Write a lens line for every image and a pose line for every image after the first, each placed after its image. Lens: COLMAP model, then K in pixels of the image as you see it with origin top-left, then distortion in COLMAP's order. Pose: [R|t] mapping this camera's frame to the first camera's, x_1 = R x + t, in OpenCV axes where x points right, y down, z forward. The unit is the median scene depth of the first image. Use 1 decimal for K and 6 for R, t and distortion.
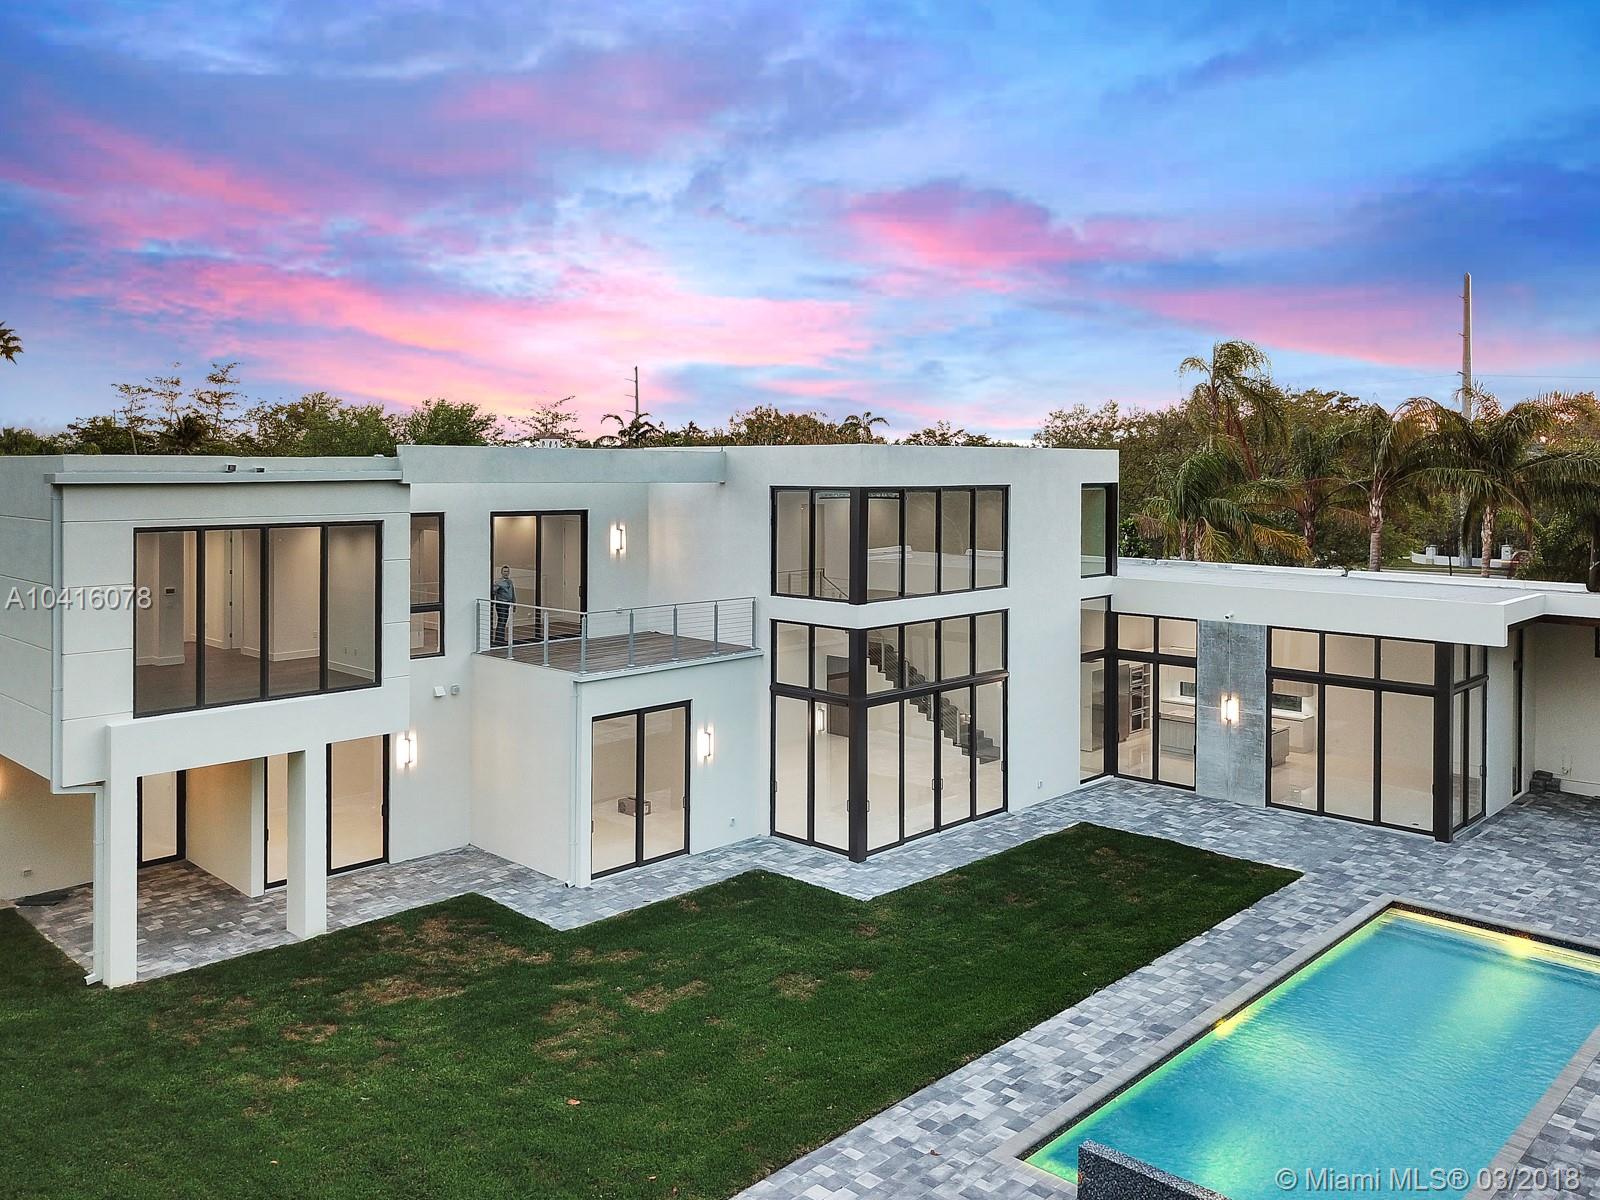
lens RADIAL K [[1296.4, 0, 797.4], [0, 1296.4, 472.6], [0, 0, 1]] dist [0.007966, -0.003472]
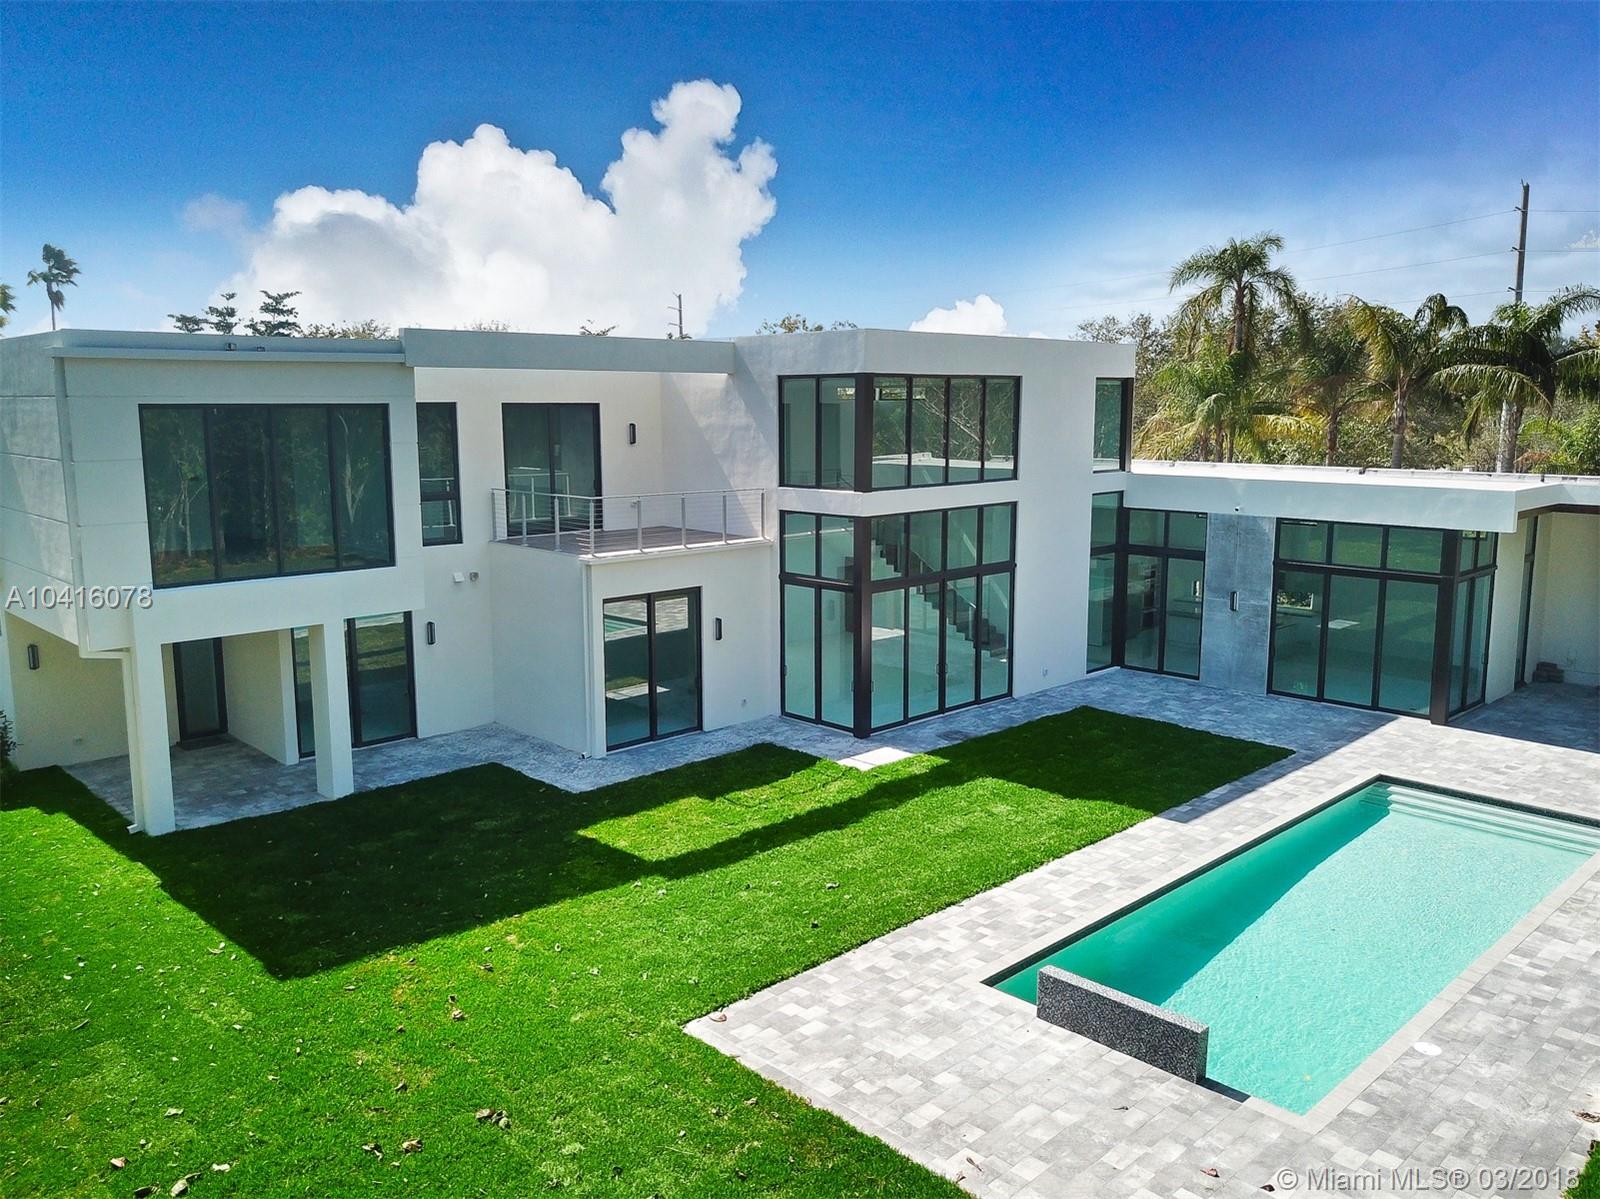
lens RADIAL K [[1256.1, 0, 797.7], [0, 1256.1, 590.5], [0, 0, 1]] dist [0.013807, -0.006982]
pose [[0.999270, -0.000343, -0.038196, 0.034055], [0.005824, 0.989634, 0.143491, 0.037608], [0.037751, -0.143609, 0.988914, 0.016484]]
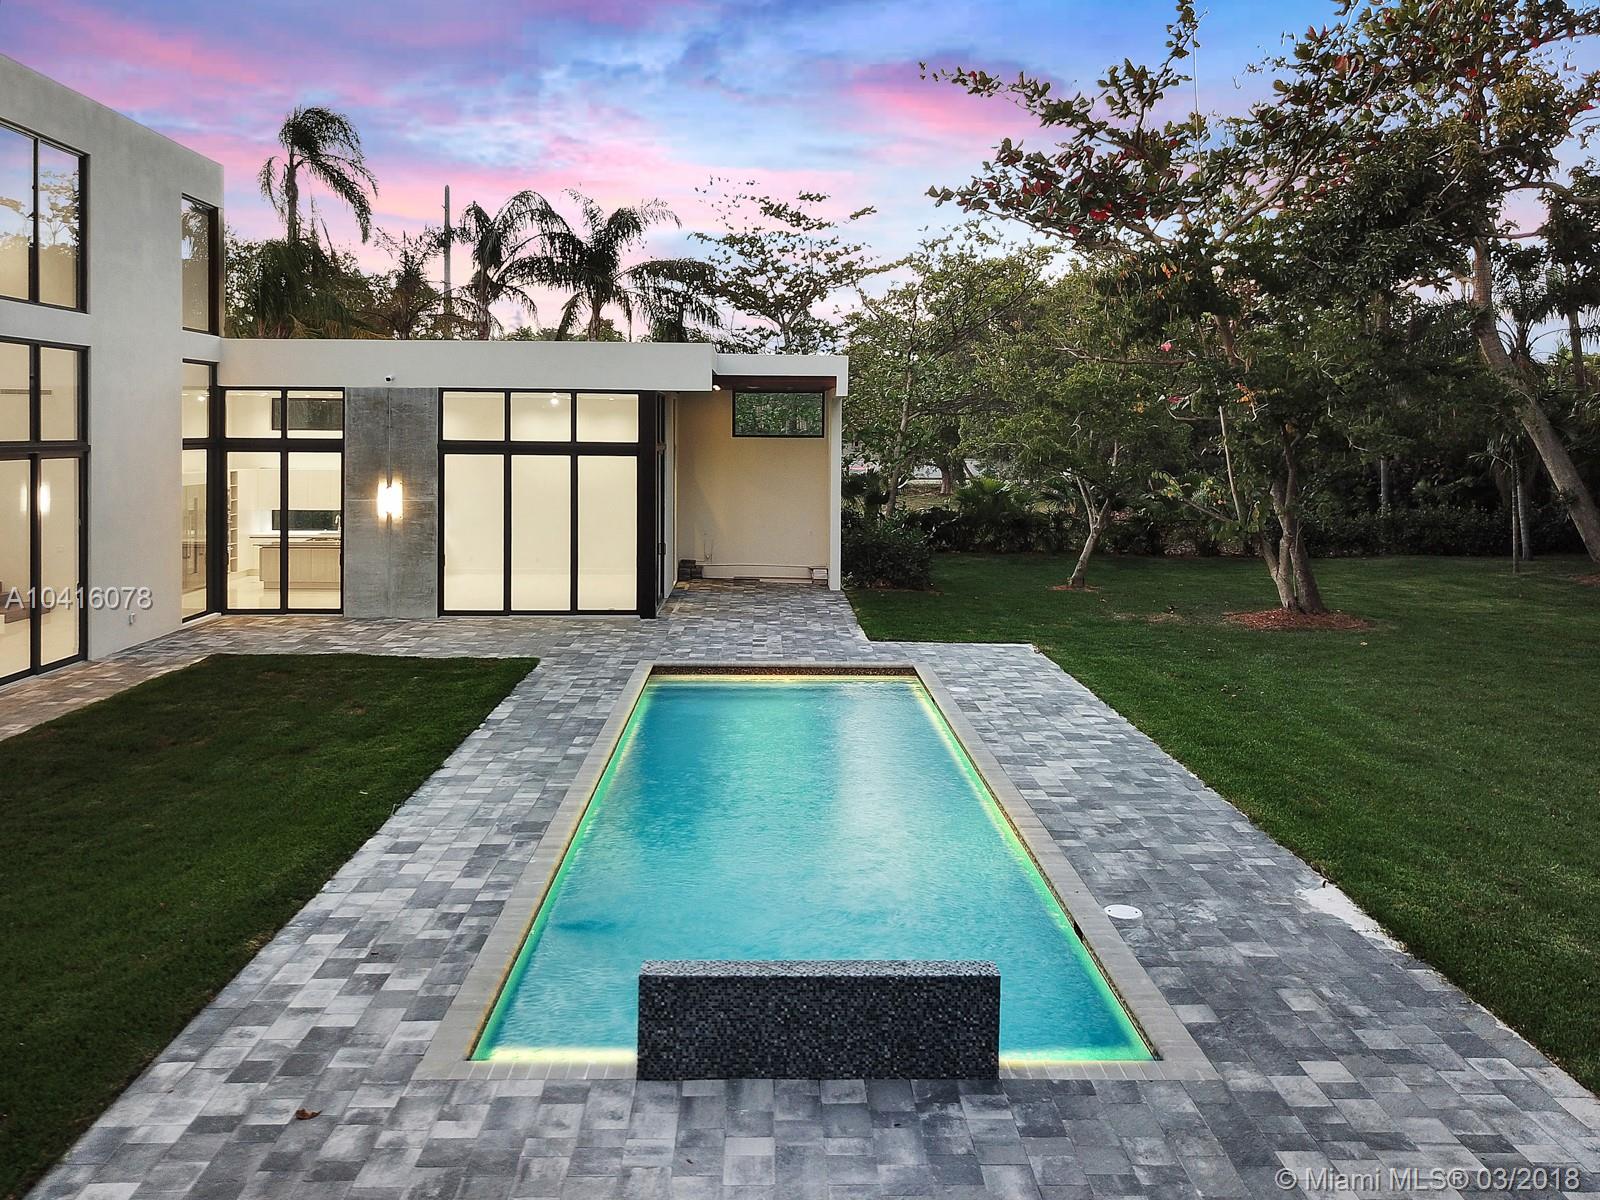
lens RADIAL K [[1296.4, 0, 790.1], [0, 1296.4, 438.0], [0, 0, 1]] dist [0.007966, -0.003472]
pose [[0.709620, -0.004451, 0.704571, -0.053894], [0.003084, 0.999990, 0.003211, 0.174369], [-0.704578, -0.000105, 0.709627, 0.339704]]
